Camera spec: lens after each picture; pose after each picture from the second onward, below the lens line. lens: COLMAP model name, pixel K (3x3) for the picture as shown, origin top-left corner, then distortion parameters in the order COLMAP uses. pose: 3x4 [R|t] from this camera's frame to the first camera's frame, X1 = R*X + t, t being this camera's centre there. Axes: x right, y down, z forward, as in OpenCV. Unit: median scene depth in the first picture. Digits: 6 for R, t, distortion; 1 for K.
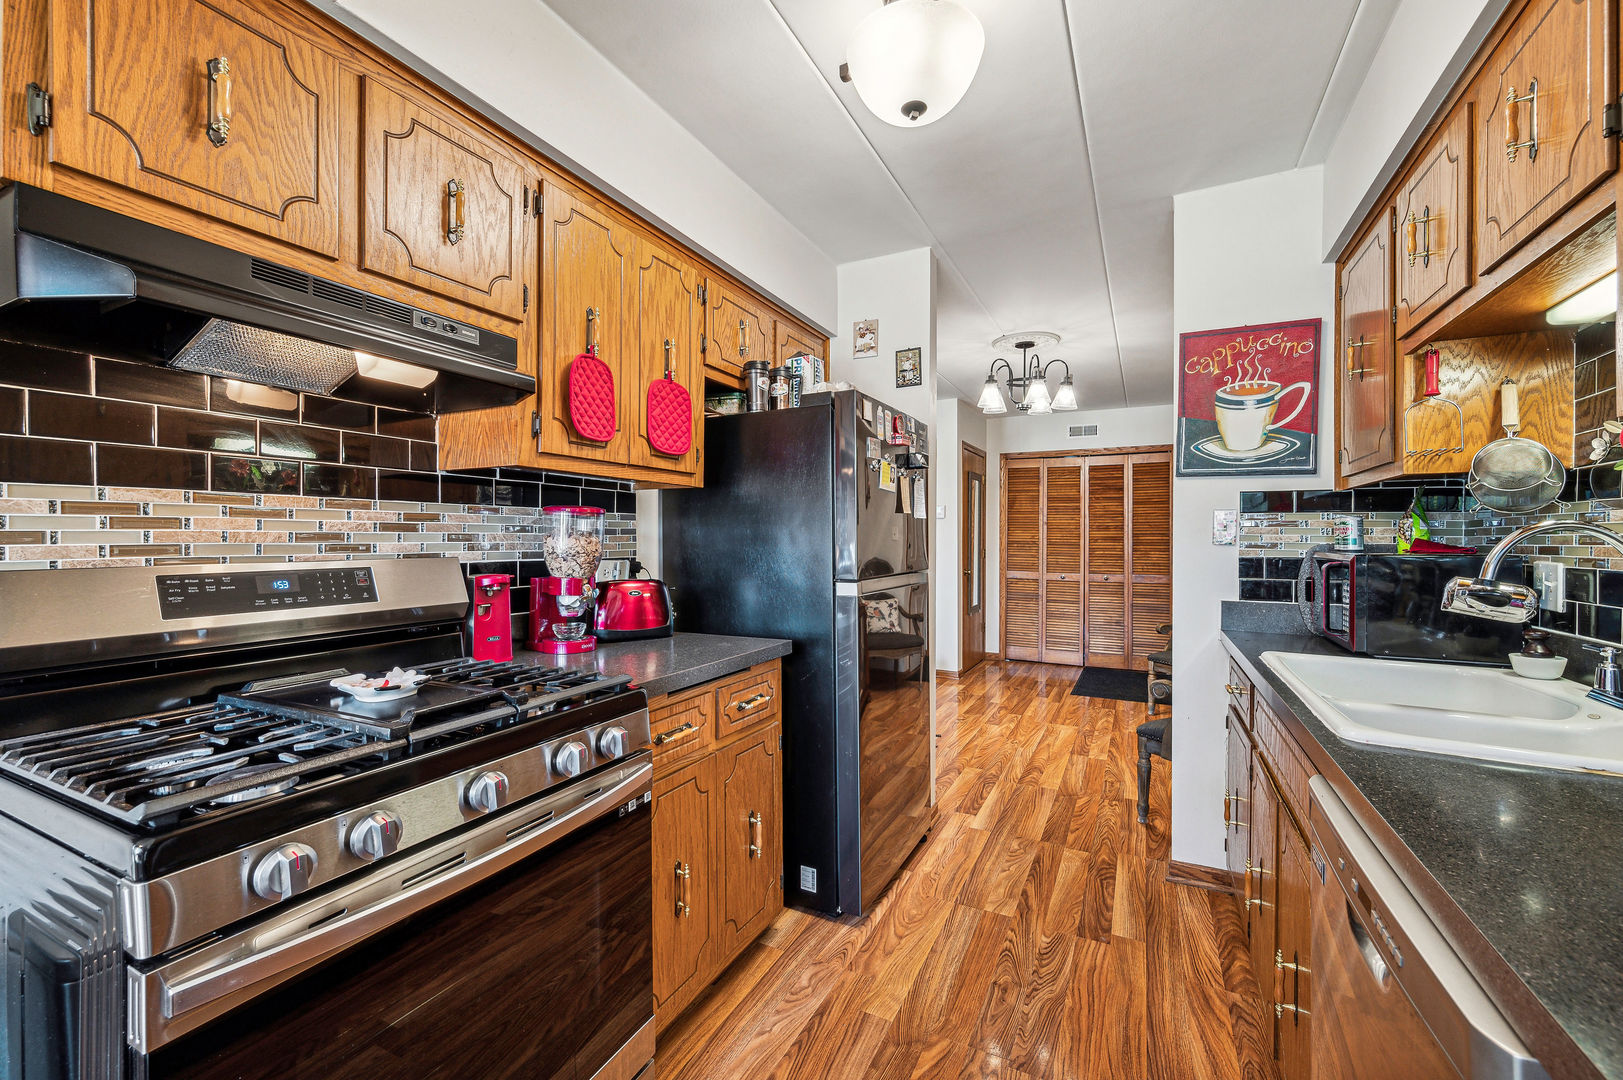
lens RADIAL K [[657.4, 0, 811.5], [0, 657.4, 540.0], [0, 0, 1]] dist [-0.000864, -0.000146]
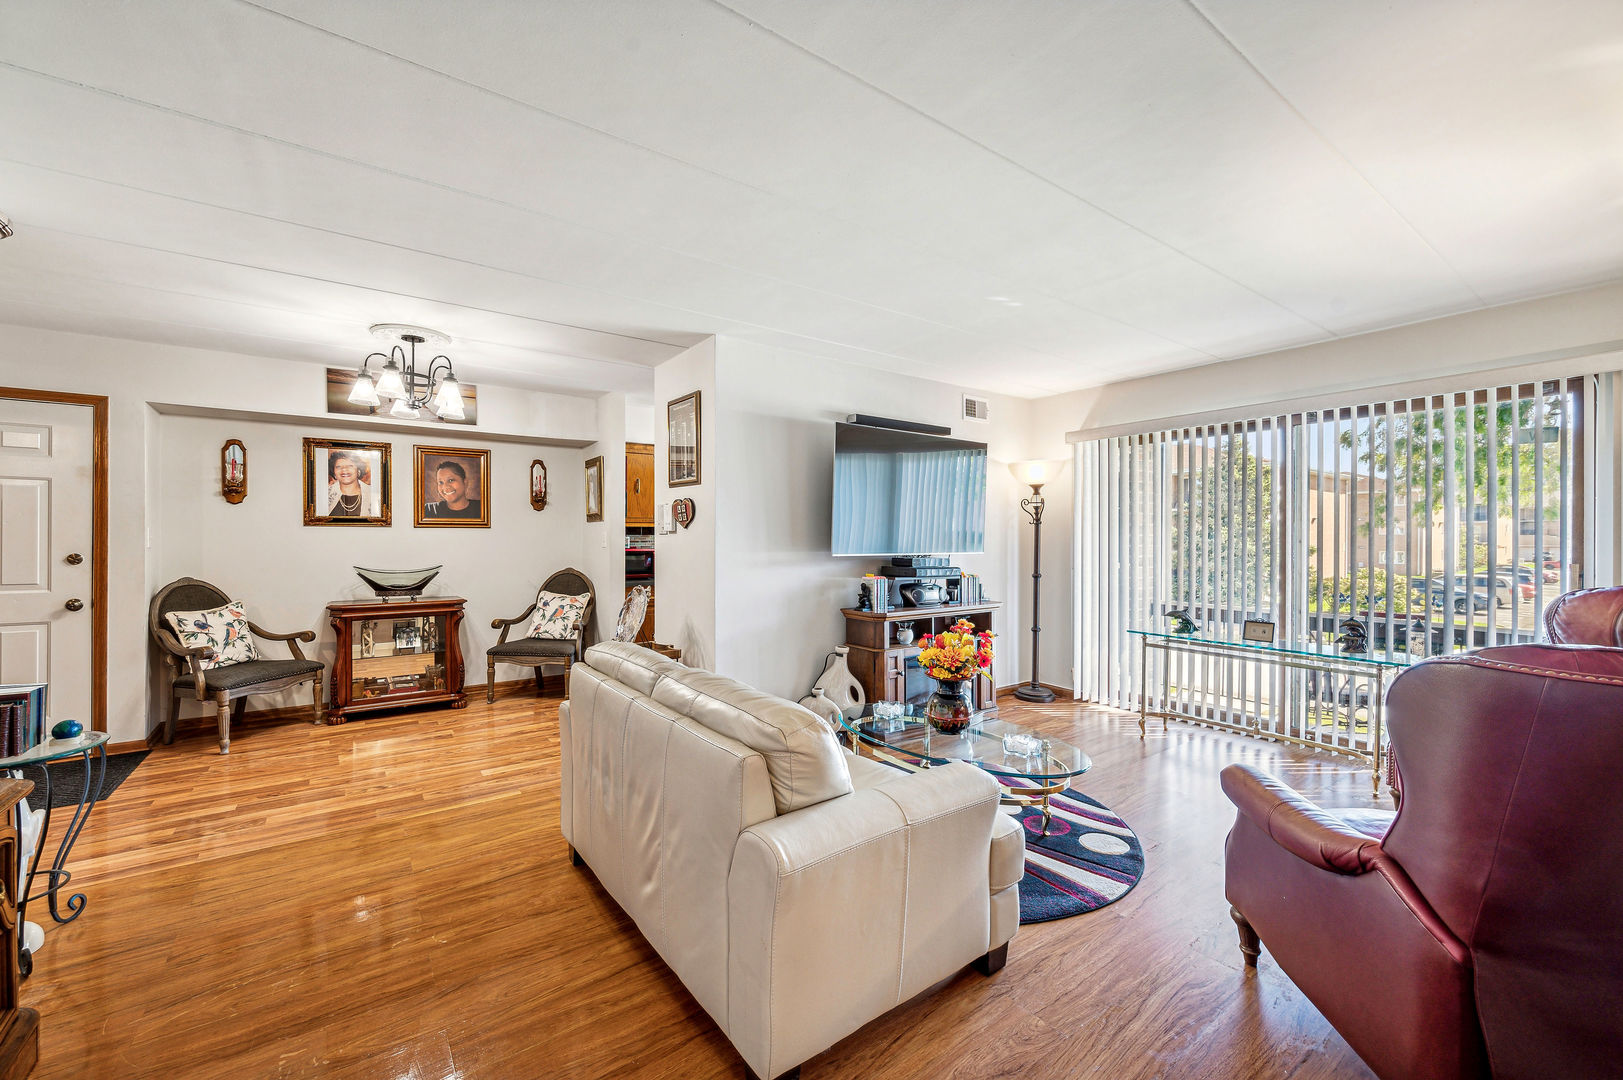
lens RADIAL K [[643.7, 0, 811.5], [0, 643.7, 540.0], [0, 0, 1]] dist [-0.000740, -0.000803]
pose [[-0.887931, -0.004640, 0.459953, -0.653776], [-0.002239, 0.999981, 0.005765, -0.023292], [-0.459971, 0.004089, -0.887924, 1.675756]]
